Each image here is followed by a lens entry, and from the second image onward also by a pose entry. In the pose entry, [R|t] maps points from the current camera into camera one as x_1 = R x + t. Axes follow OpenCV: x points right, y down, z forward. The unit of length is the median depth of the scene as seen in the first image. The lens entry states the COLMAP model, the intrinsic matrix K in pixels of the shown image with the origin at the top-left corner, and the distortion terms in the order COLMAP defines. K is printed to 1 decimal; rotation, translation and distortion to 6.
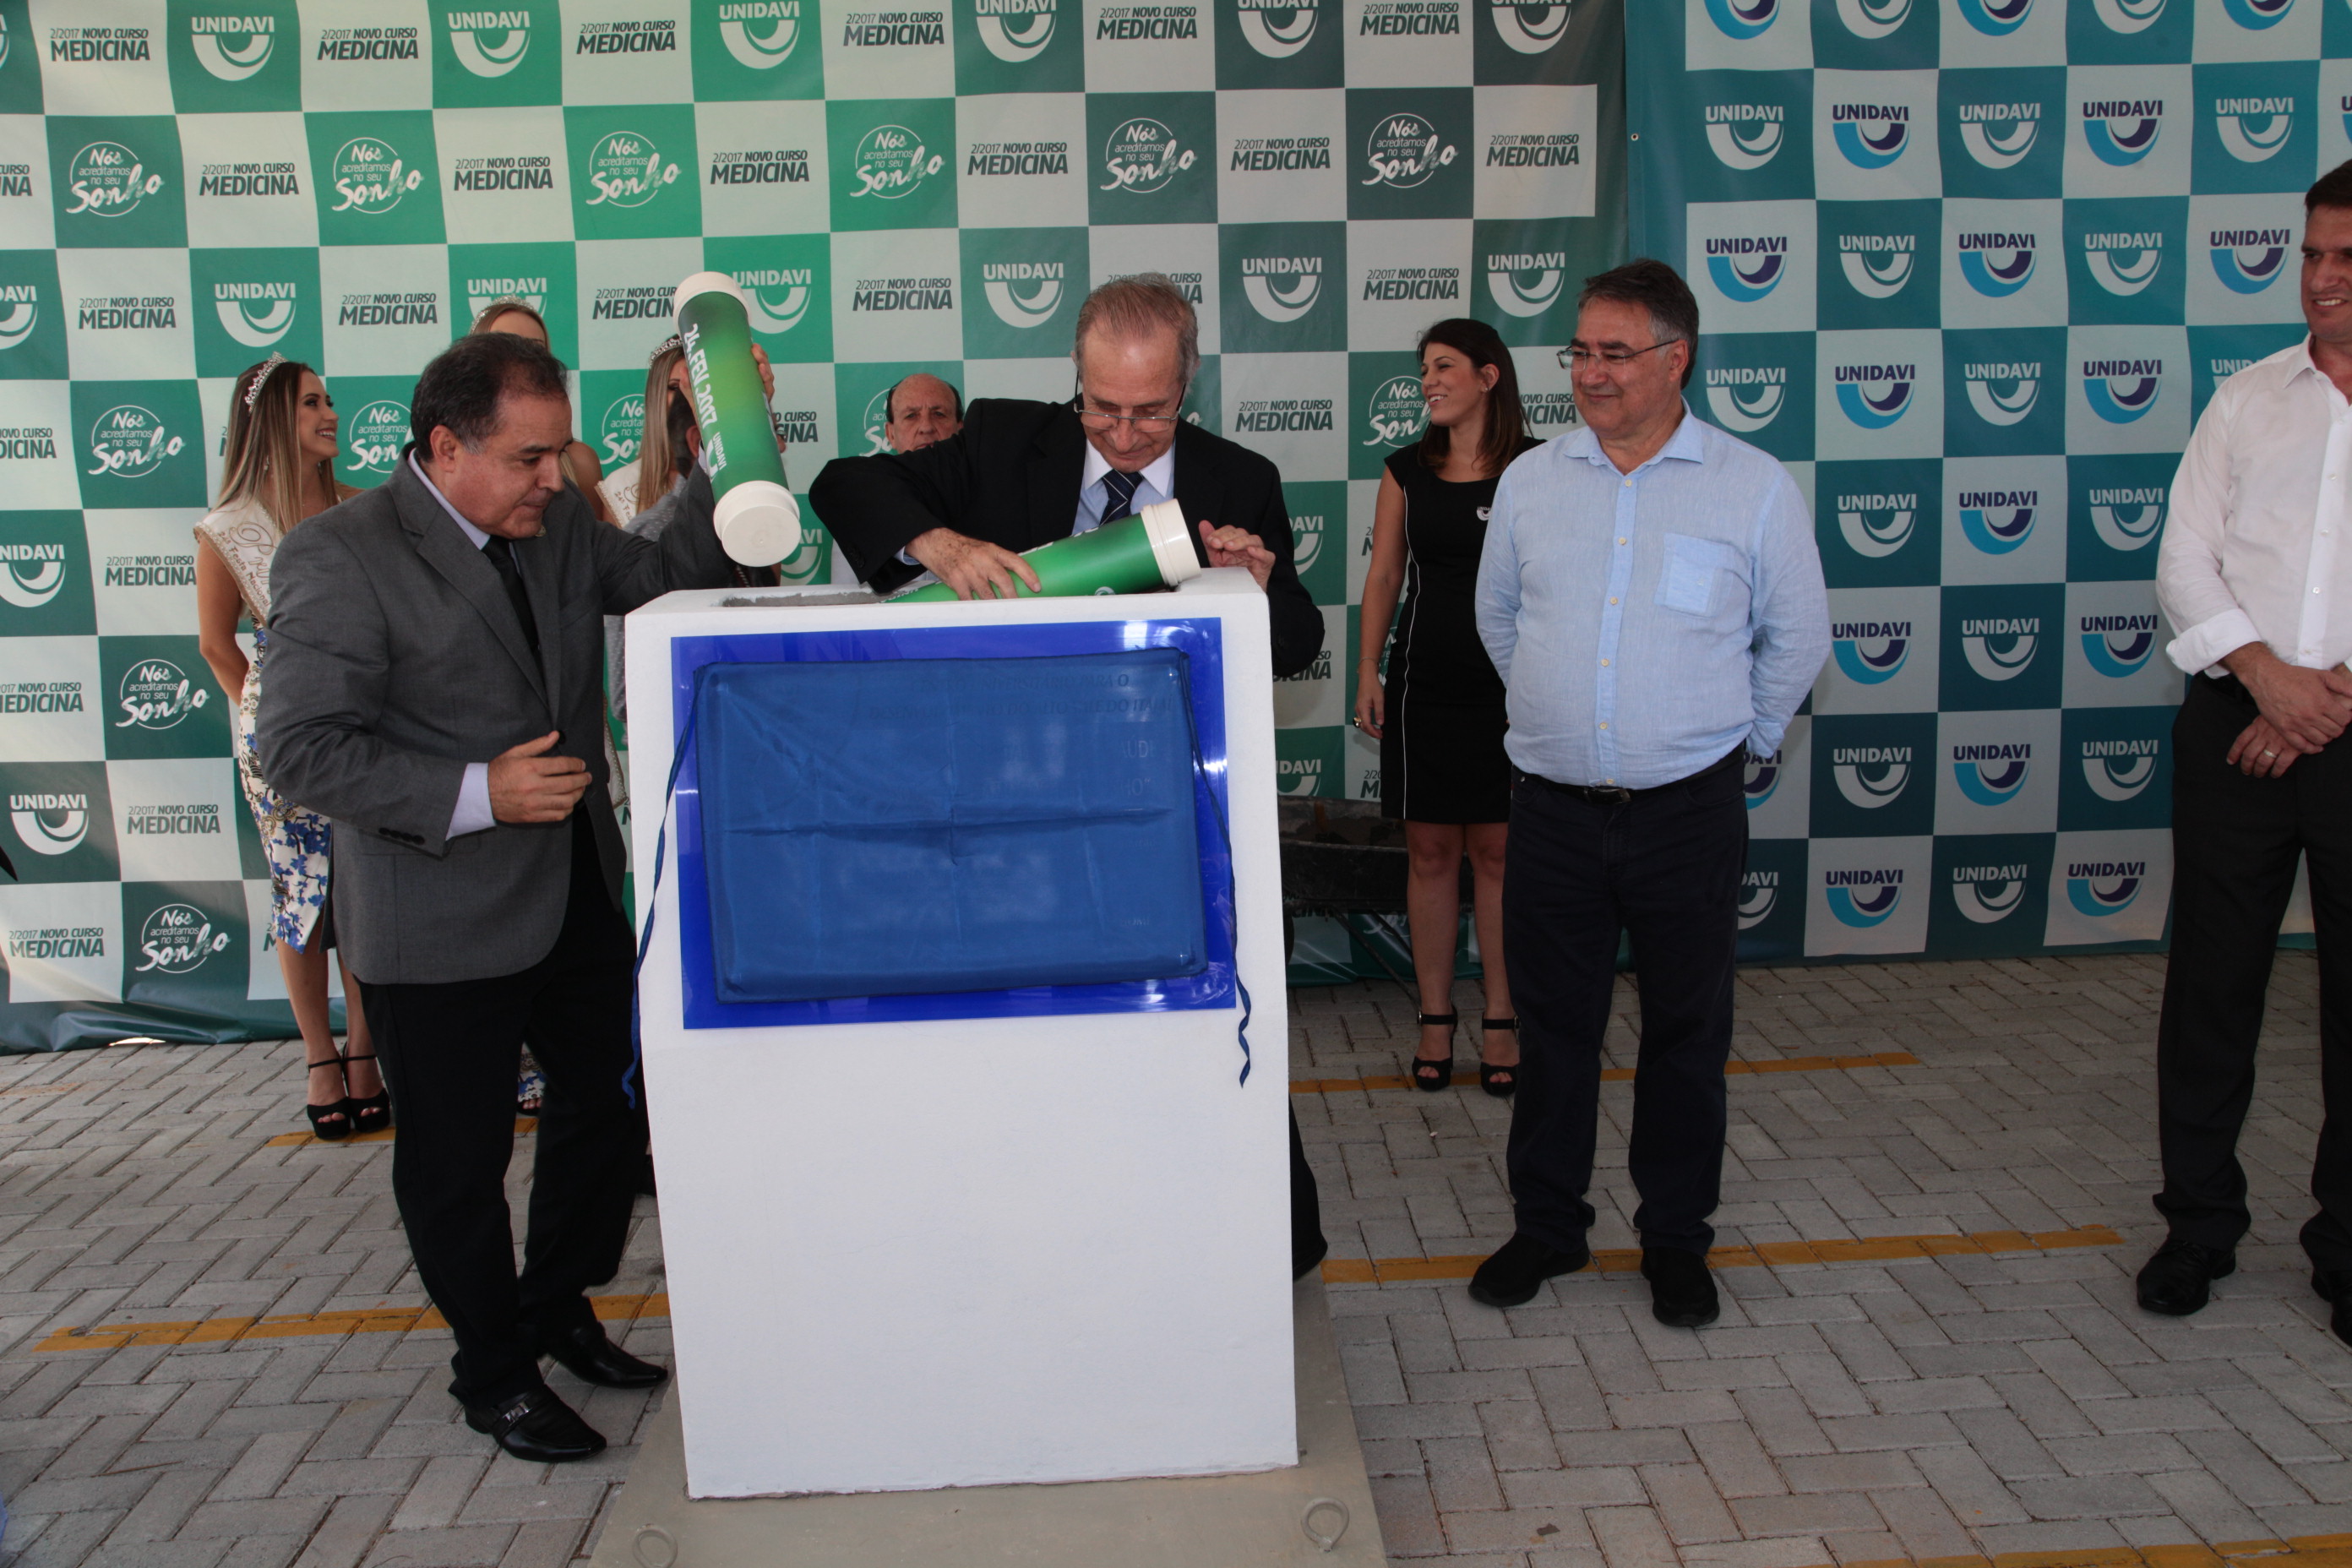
lens RADIAL K [[1940.1, 0, 1196.3], [0, 1940.1, 786.8], [0, 0, 1]] dist [-0.078564, 0.096884]
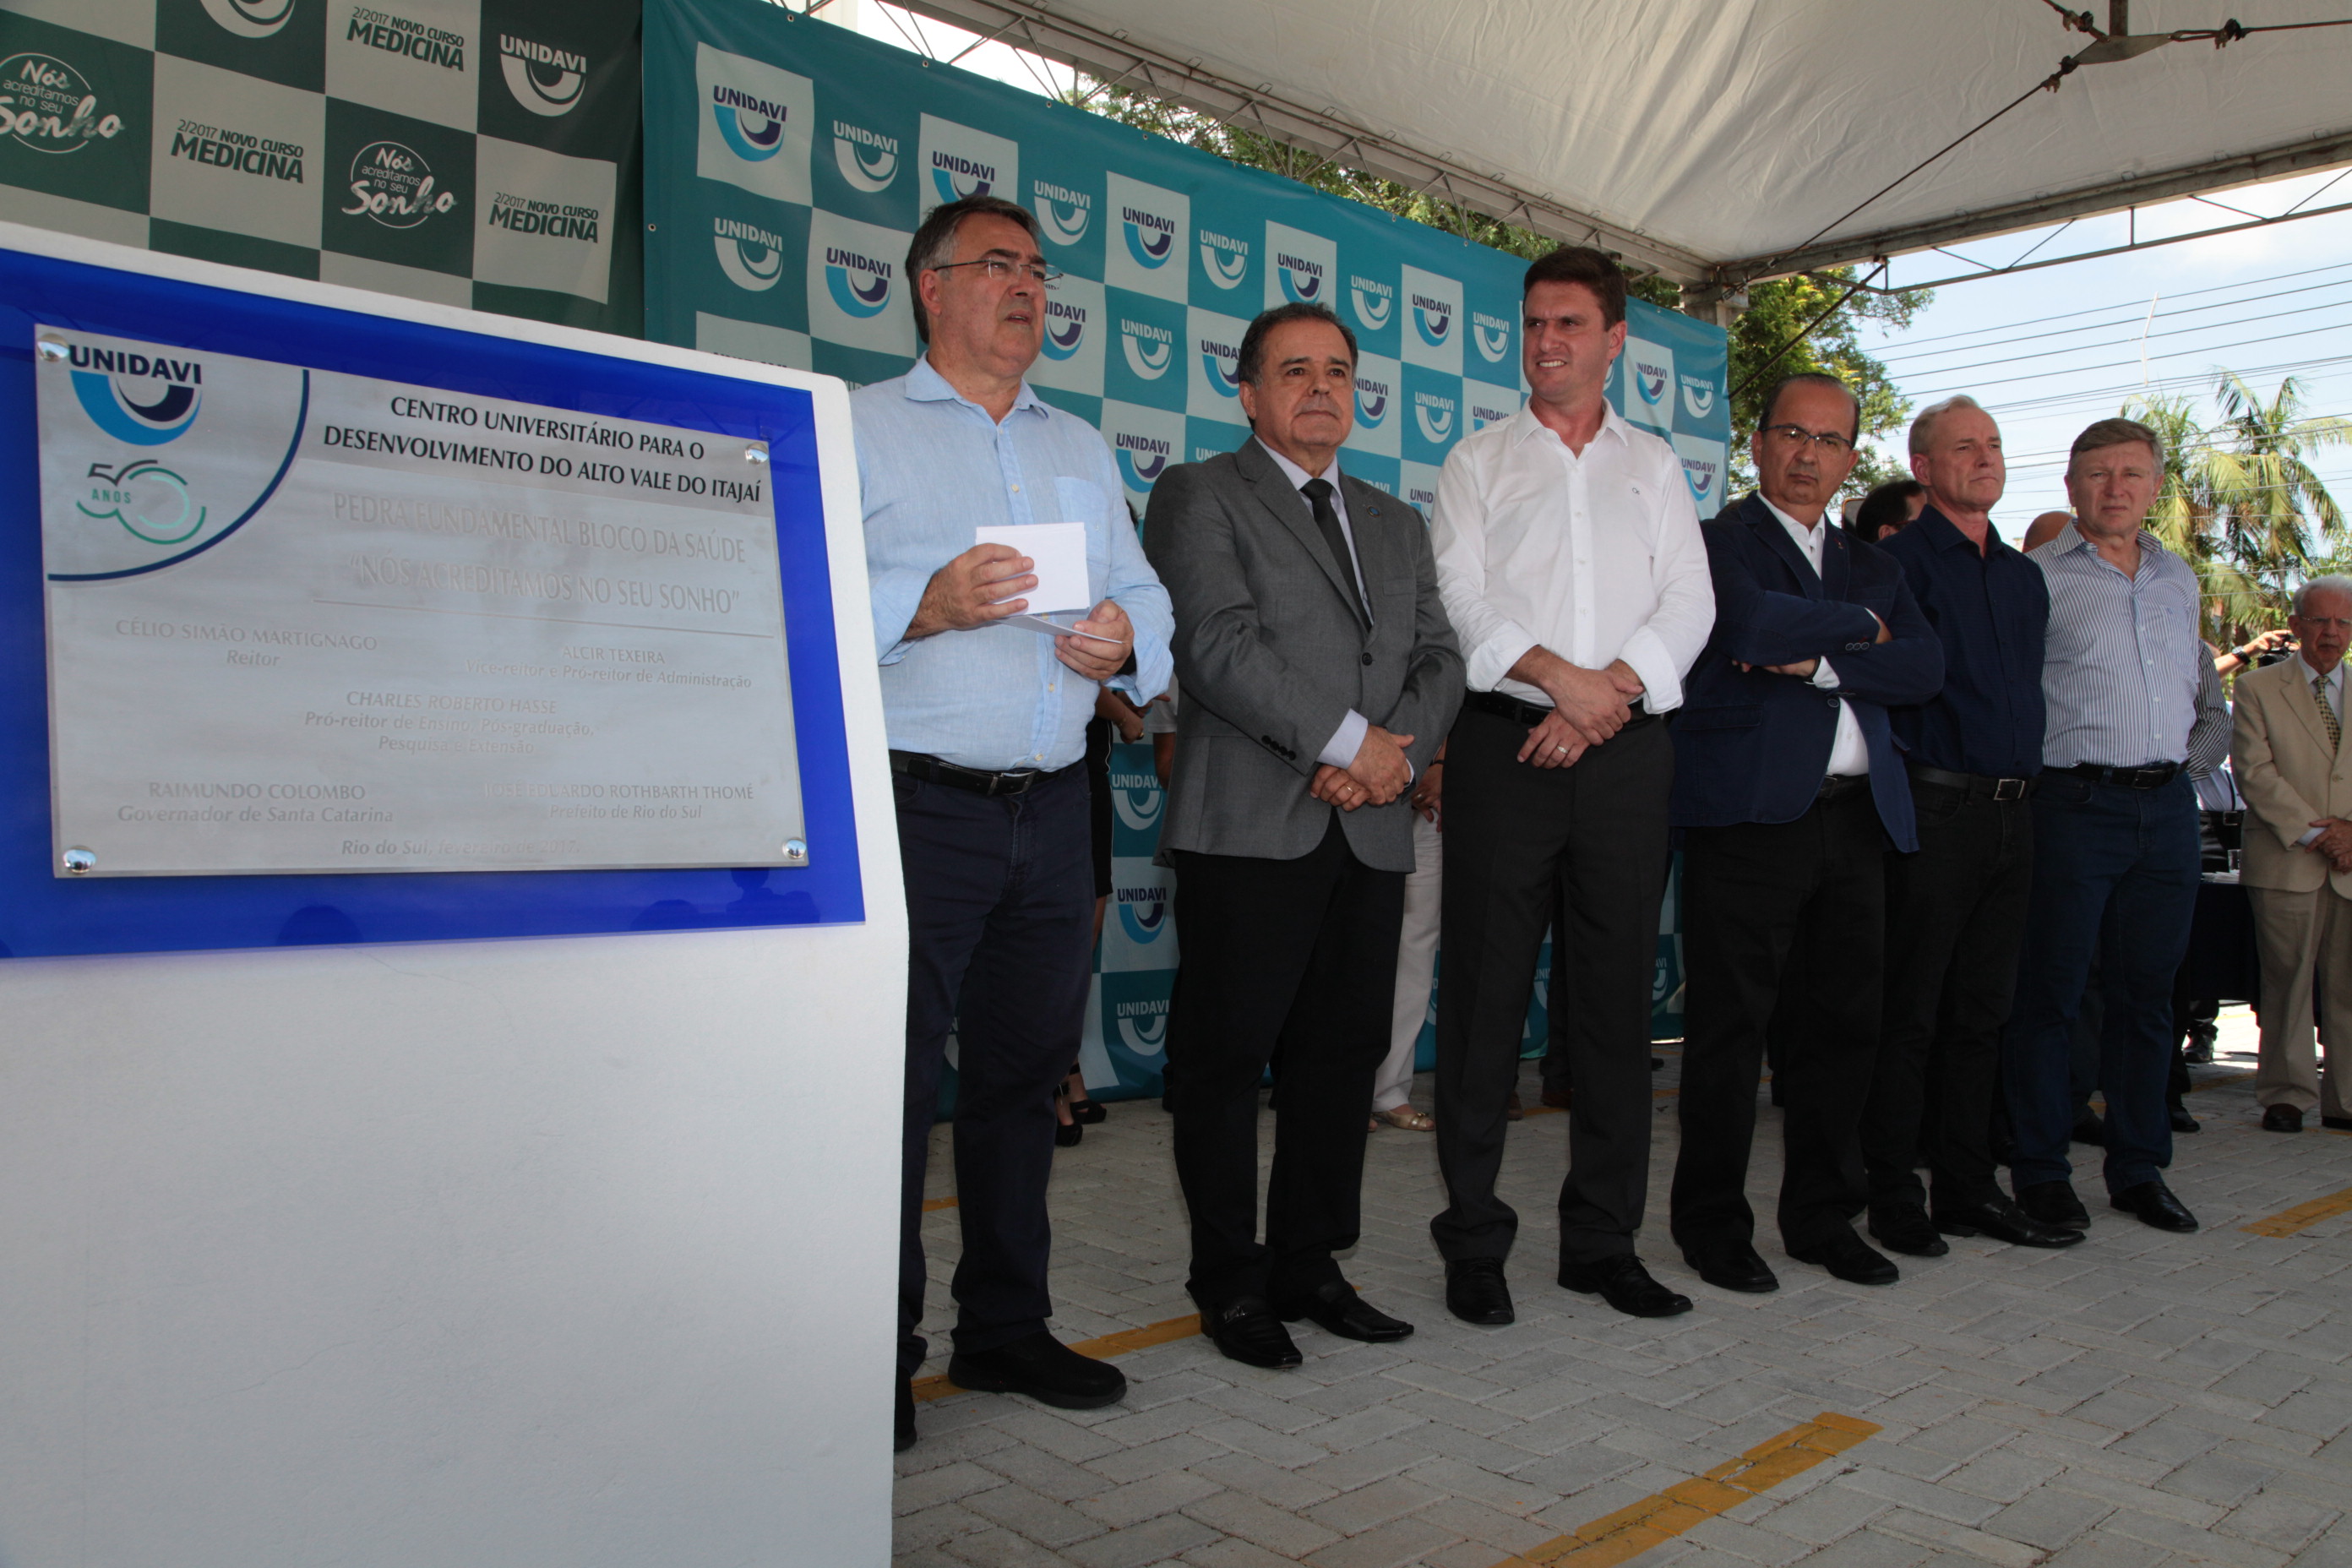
lens RADIAL K [[1940.1, 0, 1196.3], [0, 1940.1, 786.8], [0, 0, 1]] dist [-0.078564, 0.096884]
pose [[0.746165, 0.043493, 0.664339, -0.221451], [0.081664, 0.984349, -0.156167, 0.114315], [-0.660734, 0.170779, 0.730935, 0.244147]]
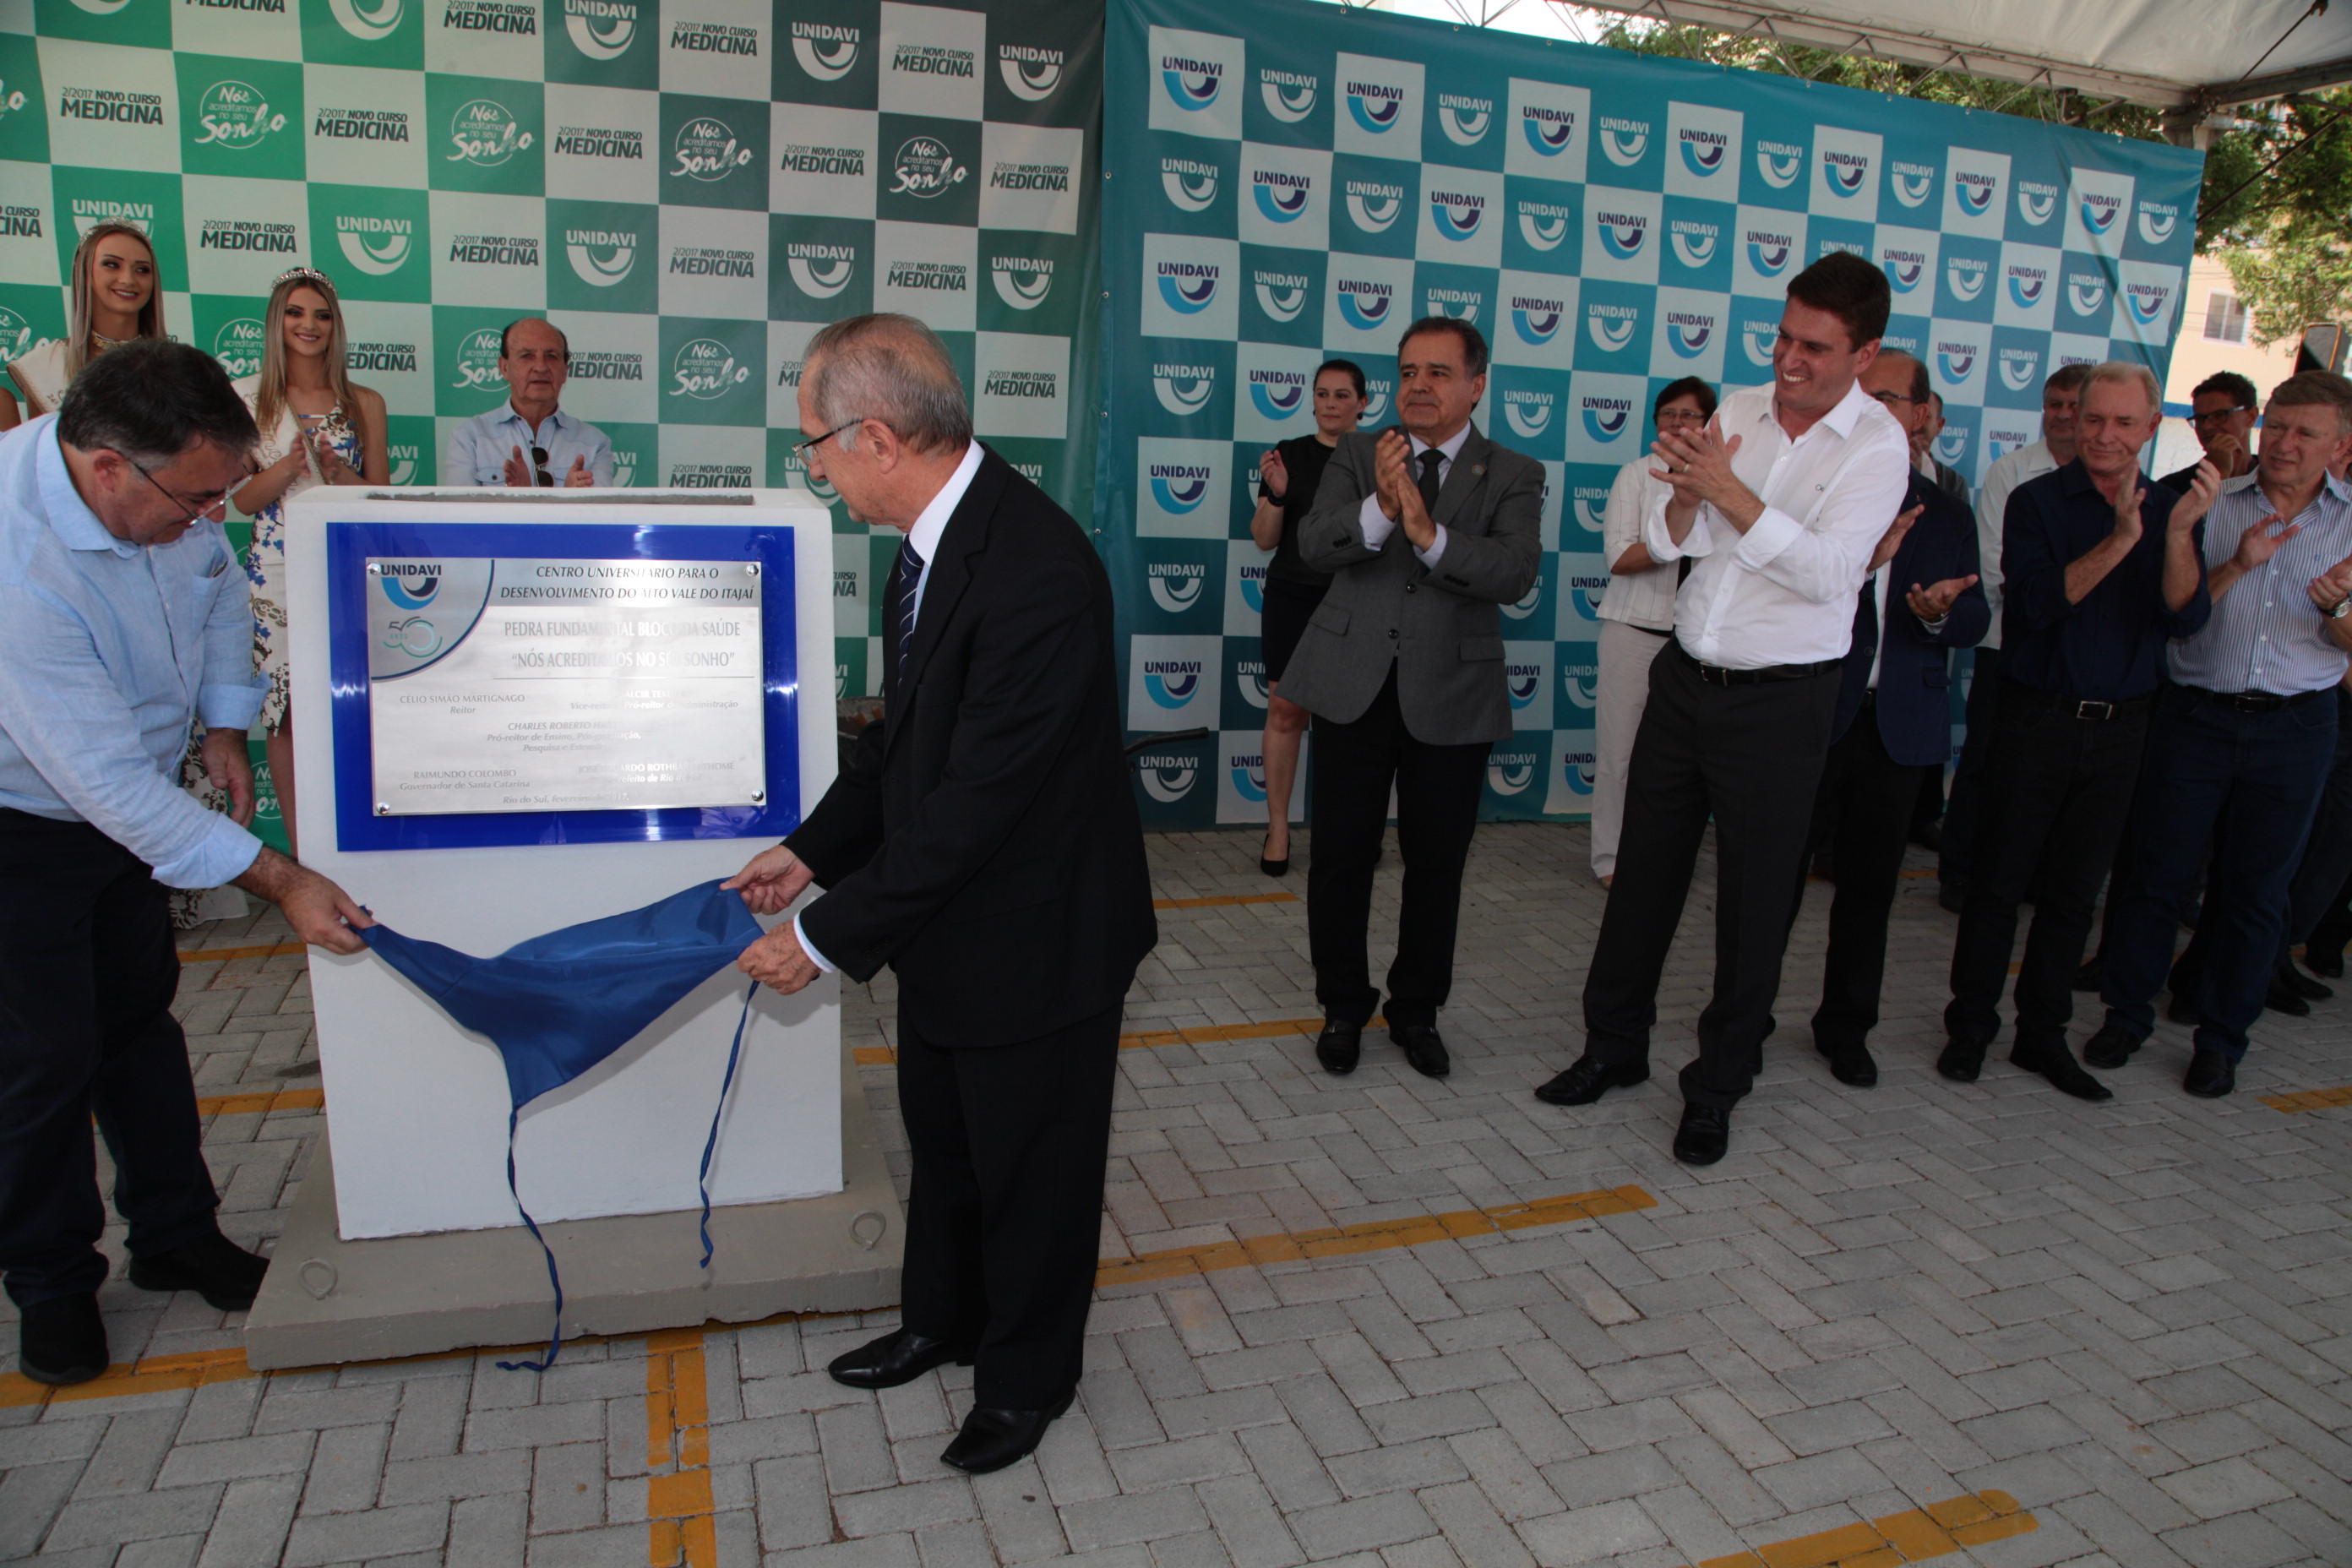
lens RADIAL K [[1624.1, 0, 1174.1], [0, 1624.1, 808.9], [0, 0, 1]] dist [-0.116187, 0.062007]
pose [[0.959000, 0.009871, 0.283234, -0.028721], [-0.027917, 0.997823, 0.059750, 0.016158], [-0.282028, -0.065207, 0.957188, -0.056888]]
